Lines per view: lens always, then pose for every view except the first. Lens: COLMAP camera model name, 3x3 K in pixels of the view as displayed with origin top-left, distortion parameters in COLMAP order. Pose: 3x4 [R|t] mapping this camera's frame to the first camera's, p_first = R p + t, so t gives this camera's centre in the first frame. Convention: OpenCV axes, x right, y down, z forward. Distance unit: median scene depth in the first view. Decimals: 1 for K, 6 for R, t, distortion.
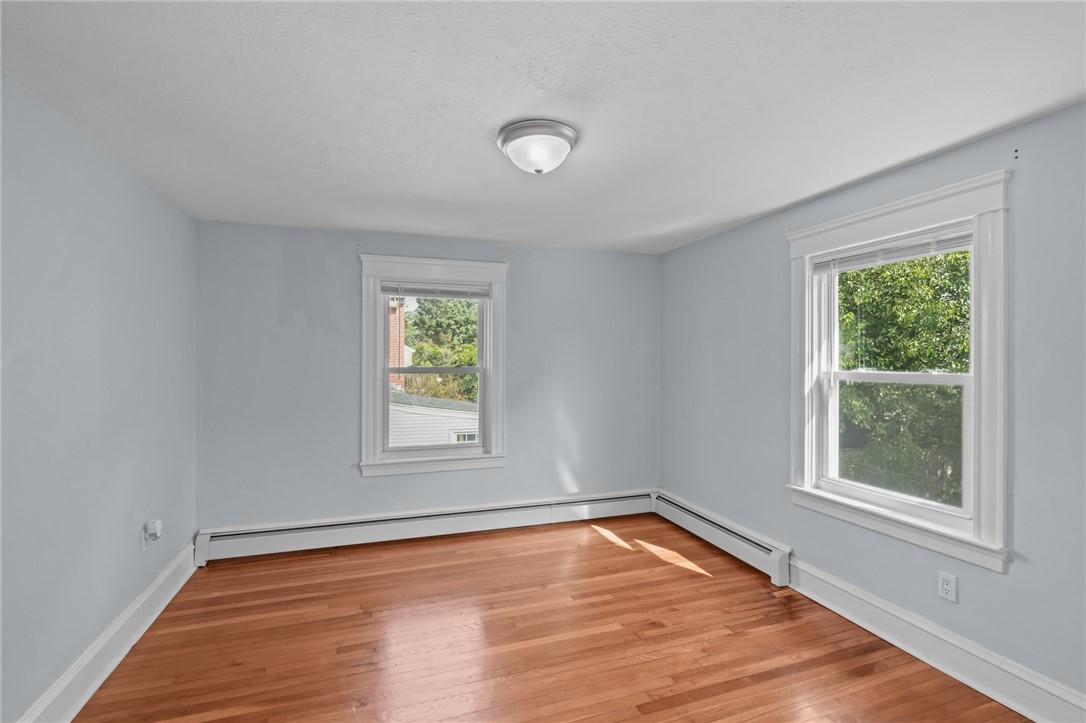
lens RADIAL K [[488.7, 0, 543.0], [0, 488.7, 361.5], [0, 0, 1]] dist [0.036037, -0.019450]
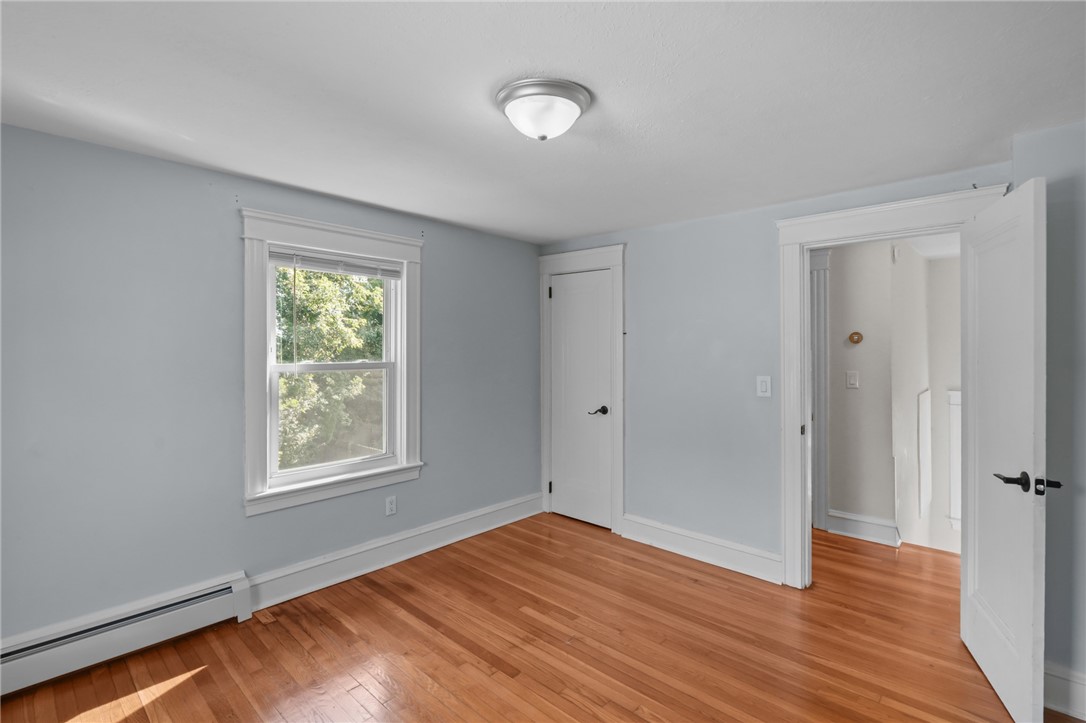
lens RADIAL K [[504.8, 0, 548.8], [0, 504.8, 352.6], [0, 0, 1]] dist [-0.049007, 0.016855]
pose [[-0.483059, -0.005921, 0.875568, -0.593301], [0.003743, 0.999954, 0.008827, -0.012369], [-0.875580, 0.007541, -0.483014, 1.093131]]
